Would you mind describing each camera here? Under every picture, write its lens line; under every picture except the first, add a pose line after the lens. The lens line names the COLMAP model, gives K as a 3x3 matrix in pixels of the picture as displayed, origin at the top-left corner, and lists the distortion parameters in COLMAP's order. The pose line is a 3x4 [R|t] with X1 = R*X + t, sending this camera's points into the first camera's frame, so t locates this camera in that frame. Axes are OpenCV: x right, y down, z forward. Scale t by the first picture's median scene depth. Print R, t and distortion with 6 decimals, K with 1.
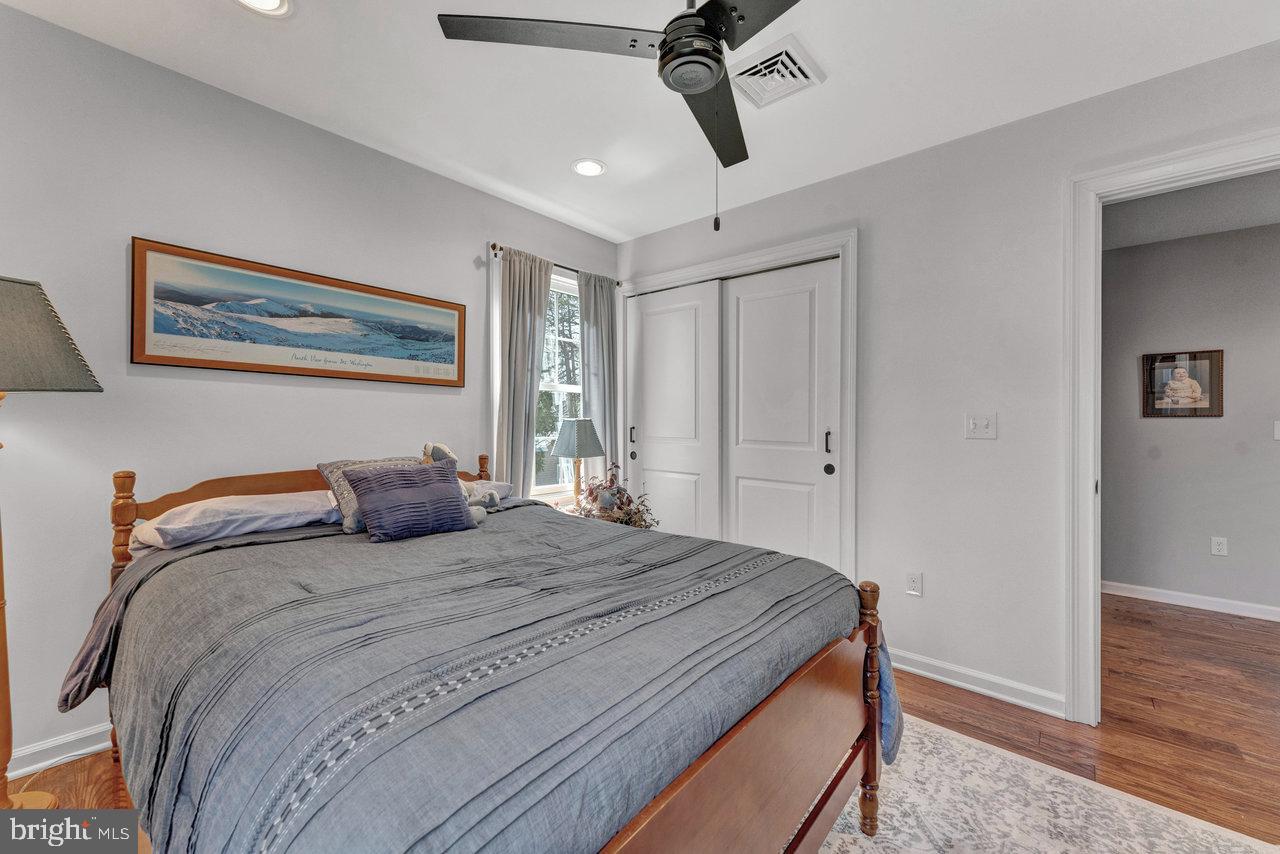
lens RADIAL K [[501.6, 0, 639.5], [0, 501.6, 418.3], [0, 0, 1]] dist [-0.000269, -0.000015]
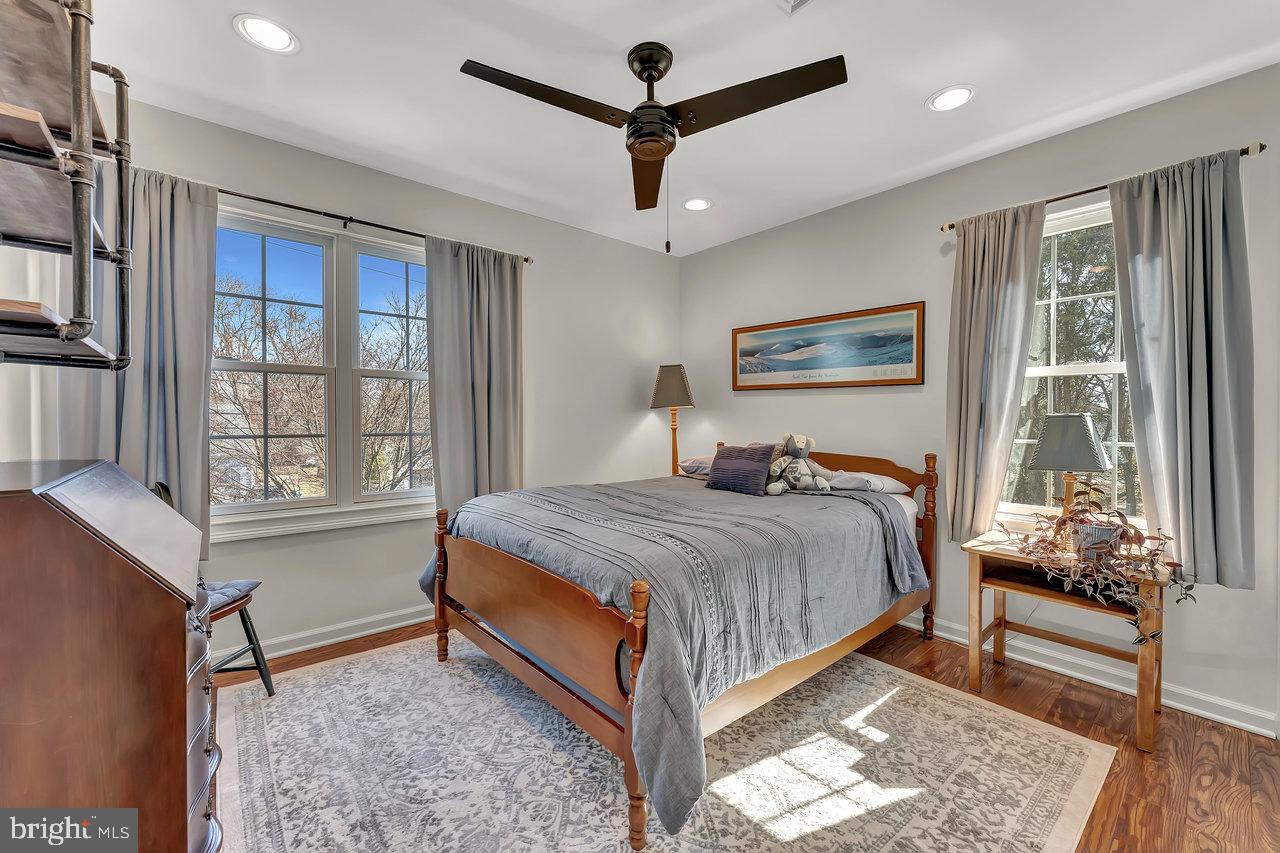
lens RADIAL K [[524.5, 0, 639.7], [0, 524.5, 421.9], [0, 0, 1]] dist [-0.000270, -0.000032]
pose [[-0.144003, 0.000107, -0.989577, 0.775100], [0.000602, 1.000000, 0.000021, 0.012269], [0.989577, -0.000593, -0.144003, 0.612559]]
